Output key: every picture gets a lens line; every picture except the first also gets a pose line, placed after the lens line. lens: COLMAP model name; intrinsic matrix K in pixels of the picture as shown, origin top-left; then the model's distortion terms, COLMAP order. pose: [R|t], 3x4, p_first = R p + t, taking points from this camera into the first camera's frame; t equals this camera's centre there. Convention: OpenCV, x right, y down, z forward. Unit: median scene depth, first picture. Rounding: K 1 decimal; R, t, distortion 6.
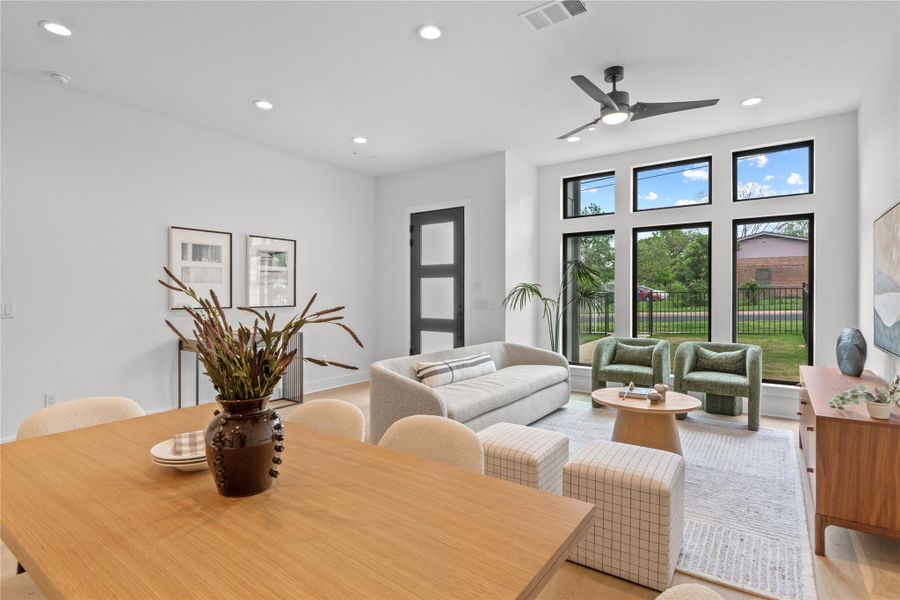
lens RADIAL K [[460.5, 0, 445.6], [0, 460.5, 295.4], [0, 0, 1]] dist [0.000158, -0.000535]
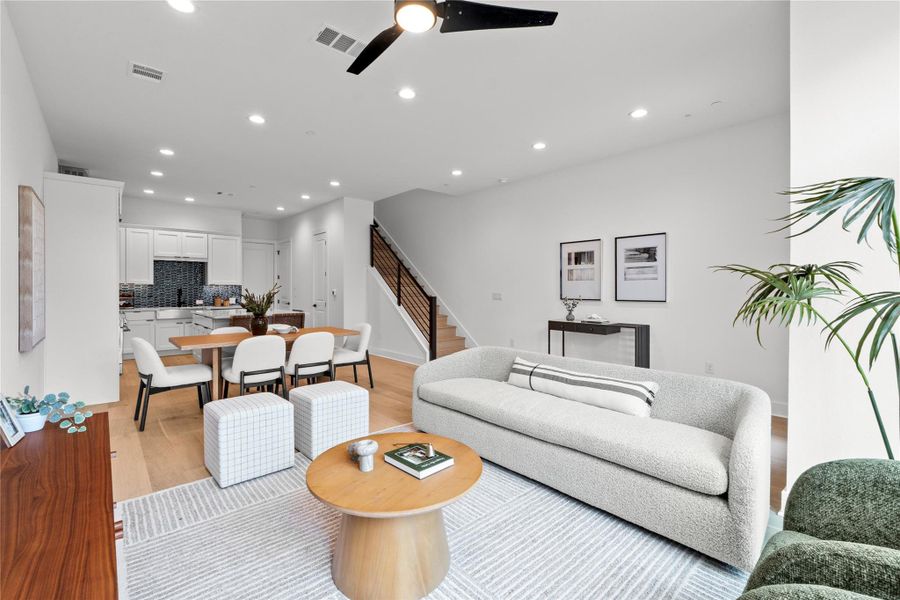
lens RADIAL K [[384.2, 0, 454.5], [0, 384.2, 291.9], [0, 0, 1]] dist [-0.008341, 0.000699]
pose [[-0.196221, 0.006930, -0.980535, 1.009451], [-0.000442, 0.999974, 0.007155, -0.002456], [0.980560, 0.001838, -0.196213, 1.337665]]
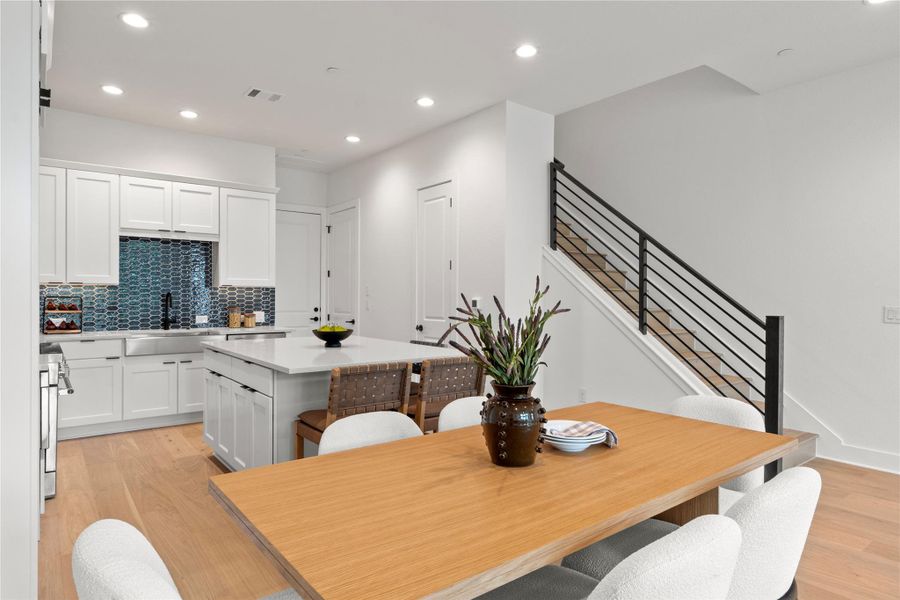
lens RADIAL K [[538.4, 0, 450.3], [0, 538.4, 296.0], [0, 0, 1]] dist [0.025851, -0.001631]
pose [[-0.292923, -0.005075, -0.956122, 0.783182], [-0.005509, 0.999978, -0.003620, 0.000430], [0.956120, 0.004206, -0.292945, 1.051662]]
